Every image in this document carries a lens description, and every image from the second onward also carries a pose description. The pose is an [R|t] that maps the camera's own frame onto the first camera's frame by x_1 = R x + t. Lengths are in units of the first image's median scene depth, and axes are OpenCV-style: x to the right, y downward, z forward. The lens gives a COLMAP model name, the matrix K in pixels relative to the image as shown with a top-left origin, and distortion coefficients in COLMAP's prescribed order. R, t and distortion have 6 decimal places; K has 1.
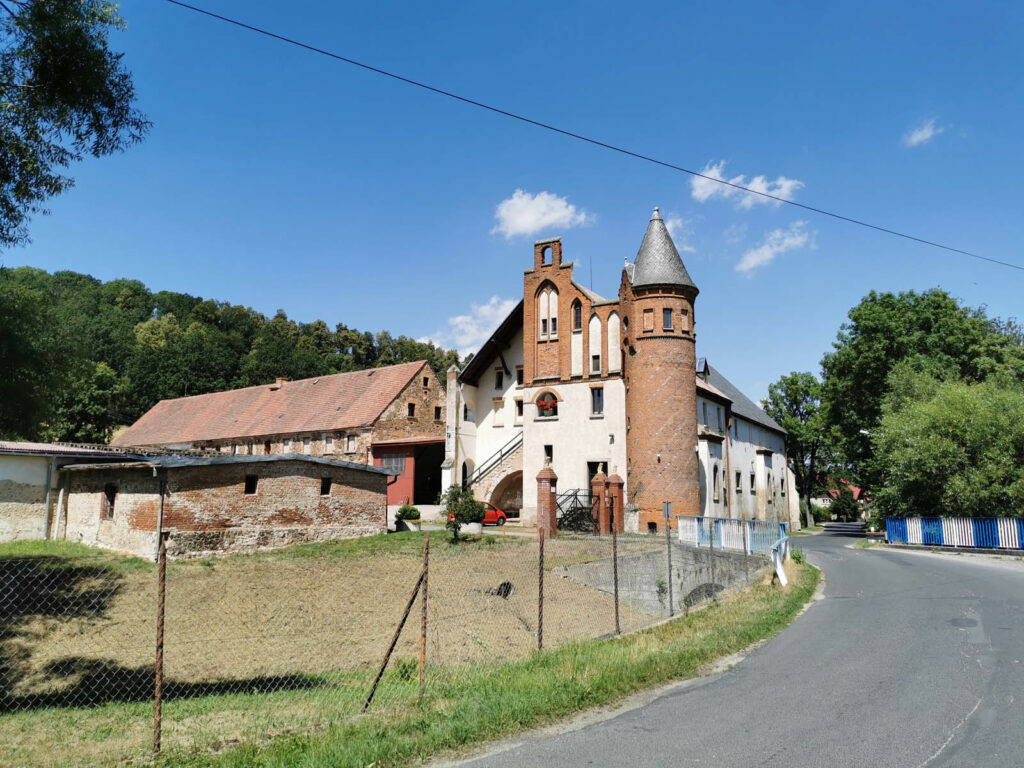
lens RADIAL K [[779.4, 0, 508.4], [0, 779.4, 380.6], [0, 0, 1]] dist [0.087791, -0.107348]
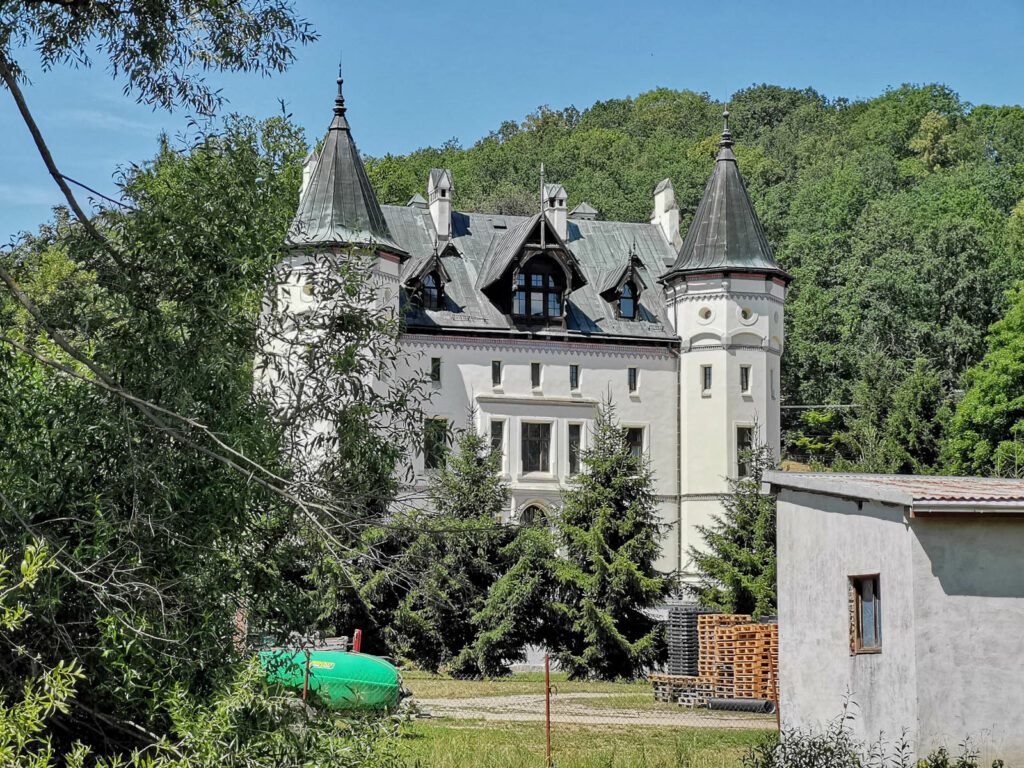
lens RADIAL K [[2331.3, 0, 512.0], [0, 2331.3, 384.0], [0, 0, 1]] dist [0.674169, -7.004498]
pose [[0.856025, -0.067446, -0.512516, -0.646277], [0.078048, 0.996949, -0.000838, -0.037030], [0.511009, -0.039284, 0.858677, -0.247868]]
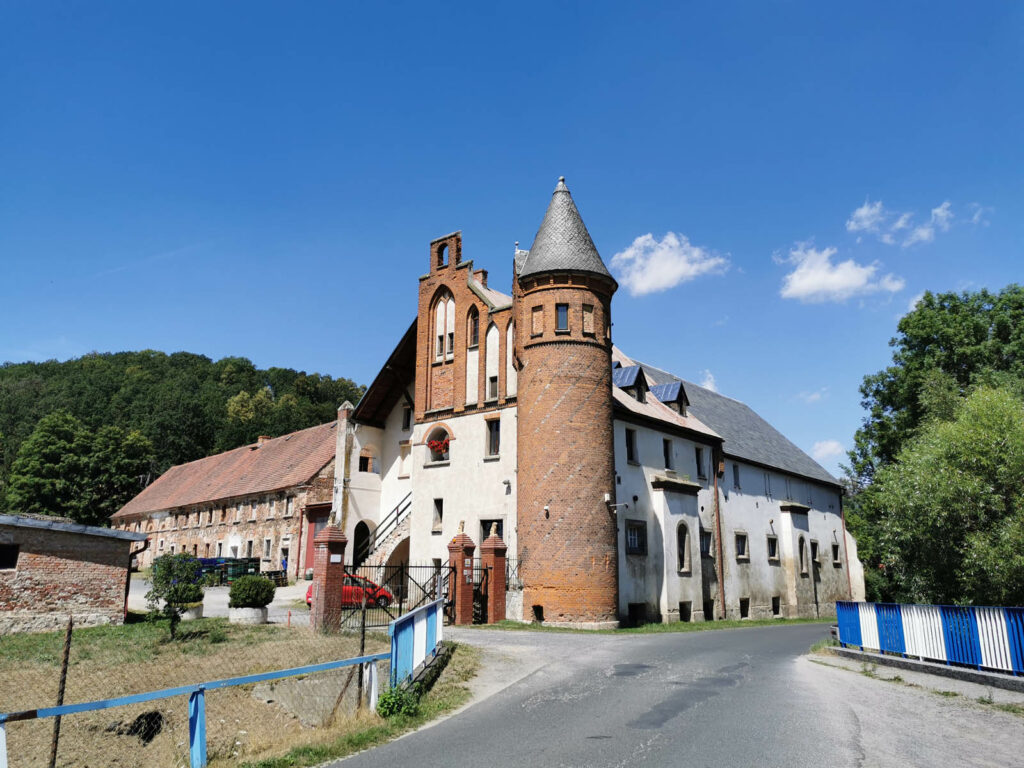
lens RADIAL K [[779.4, 0, 508.4], [0, 779.4, 380.6], [0, 0, 1]] dist [0.087791, -0.107348]
pose [[0.986974, -0.040760, -0.155632, 0.248780], [0.026999, 0.995618, -0.089534, 0.039988], [0.158599, 0.084166, 0.983749, 0.269049]]
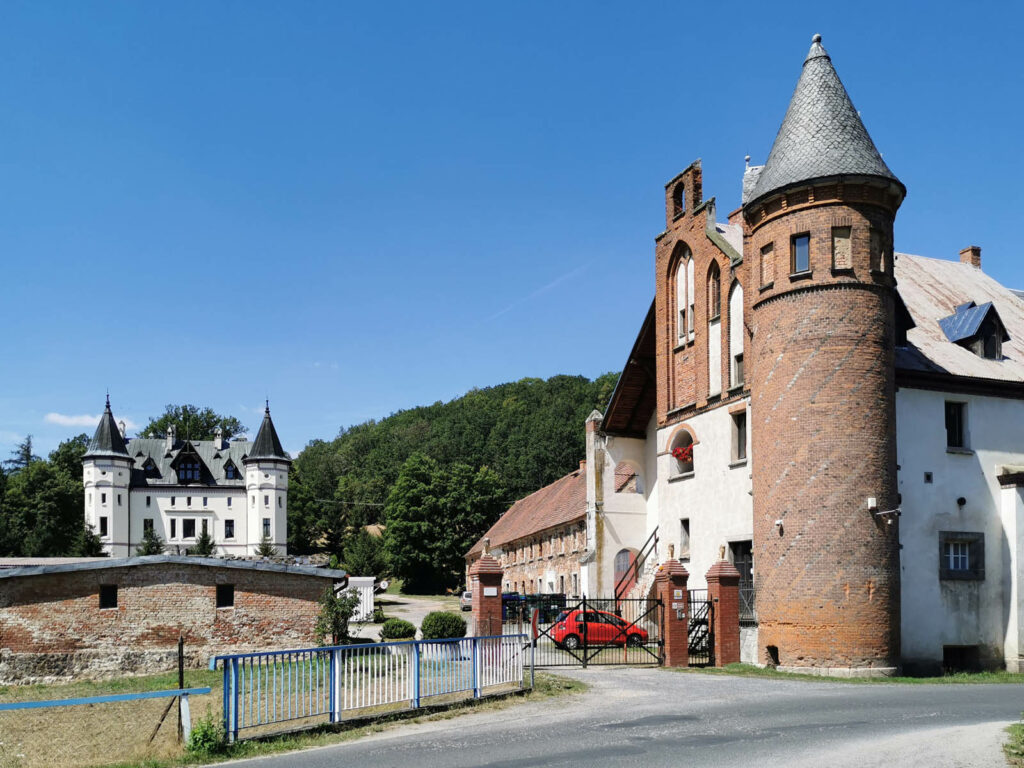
lens RADIAL K [[913.1, 0, 478.0], [0, 913.1, 576.1], [0, 0, 1]] dist [0.035008, -0.004550]
pose [[0.777941, -0.038079, -0.627182, 0.384730], [0.109750, 0.991052, 0.075960, 0.056988], [0.618678, -0.127926, 0.775160, 0.354774]]
